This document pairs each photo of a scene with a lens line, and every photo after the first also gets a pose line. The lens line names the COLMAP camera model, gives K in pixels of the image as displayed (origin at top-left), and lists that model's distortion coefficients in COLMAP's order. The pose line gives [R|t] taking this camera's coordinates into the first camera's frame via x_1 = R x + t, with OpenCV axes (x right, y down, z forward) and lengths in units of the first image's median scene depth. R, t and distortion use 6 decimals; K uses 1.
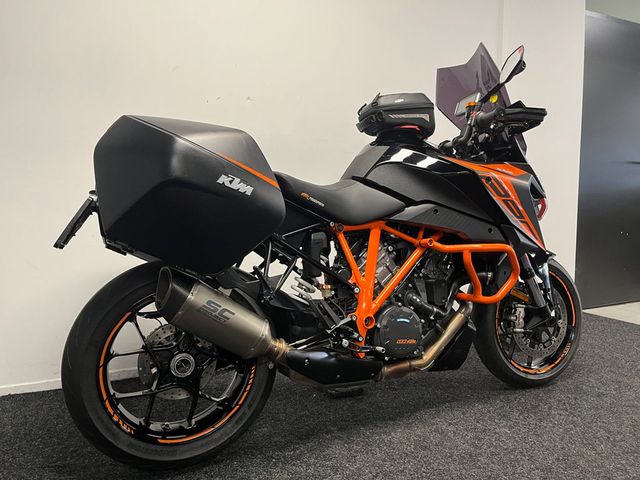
lens RADIAL K [[480.1, 0, 320.0], [0, 480.1, 240.0], [0, 0, 1]] dist [0.000053, -0.006626]
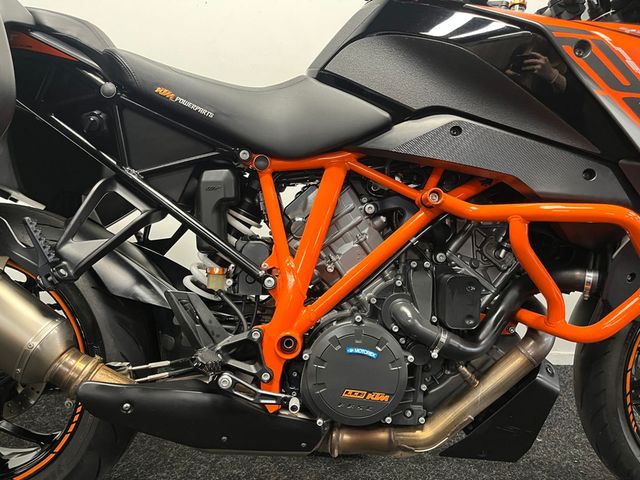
lens RADIAL K [[480.1, 0, 320.0], [0, 480.1, 240.0], [0, 0, 1]] dist [0.000053, -0.006626]
pose [[0.923450, 0.064564, -0.378249, 0.301004], [-0.050875, 0.997641, 0.046086, 0.031596], [0.380332, -0.023314, 0.924556, 0.514545]]
